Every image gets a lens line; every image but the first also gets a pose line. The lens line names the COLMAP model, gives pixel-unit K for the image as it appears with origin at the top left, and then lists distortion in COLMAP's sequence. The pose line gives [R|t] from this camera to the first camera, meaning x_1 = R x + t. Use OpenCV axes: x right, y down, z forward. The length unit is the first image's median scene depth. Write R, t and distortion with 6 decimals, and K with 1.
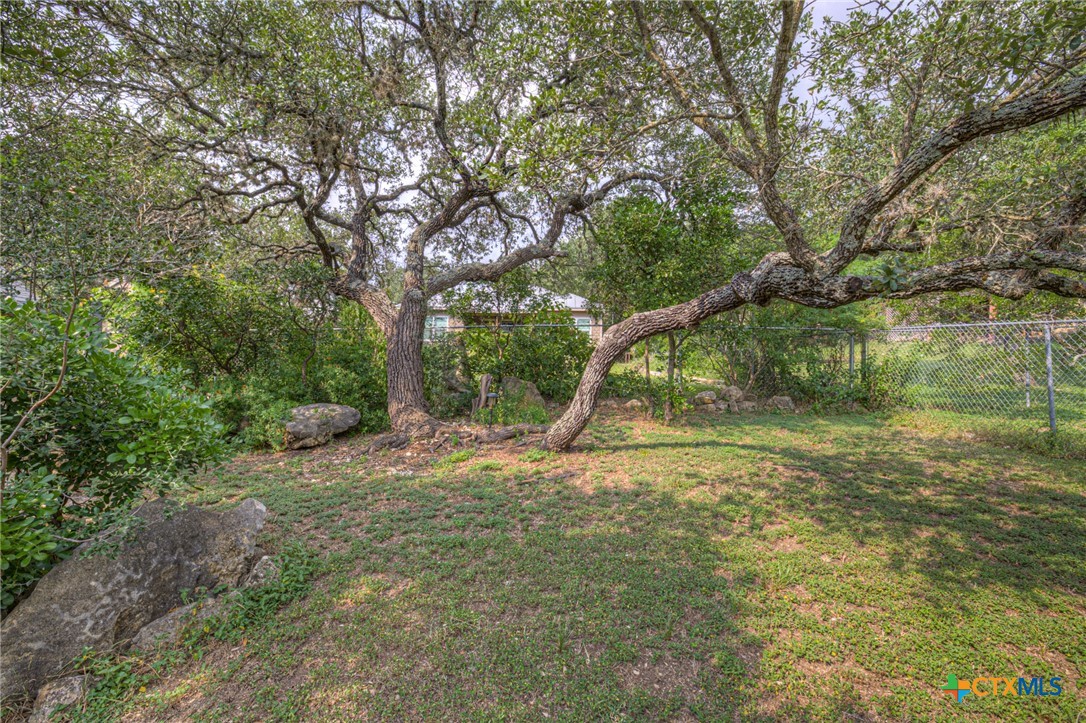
lens RADIAL K [[465.3, 0, 542.5], [0, 465.3, 363.0], [0, 0, 1]] dist [-0.039418, 0.013160]
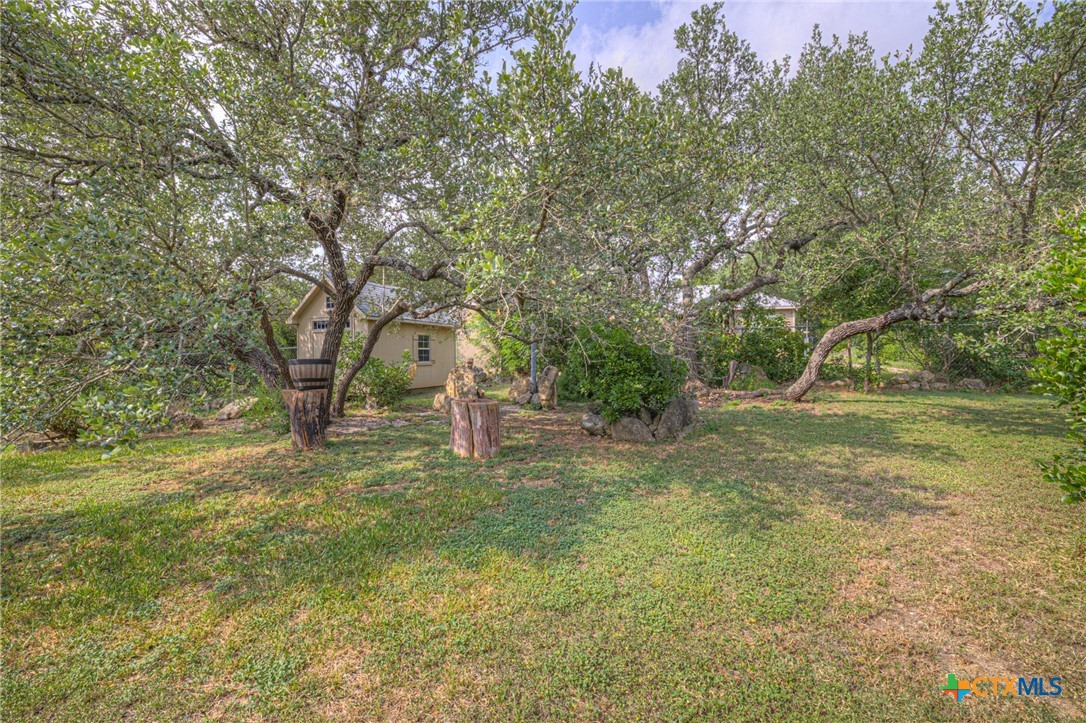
lens RADIAL K [[465.3, 0, 542.5], [0, 465.3, 363.0], [0, 0, 1]] dist [-0.039418, 0.013160]
pose [[0.937304, -0.003762, -0.348492, -0.225560], [0.004710, 0.999987, 0.001874, 0.032890], [0.348480, -0.003398, 0.937310, -0.868381]]
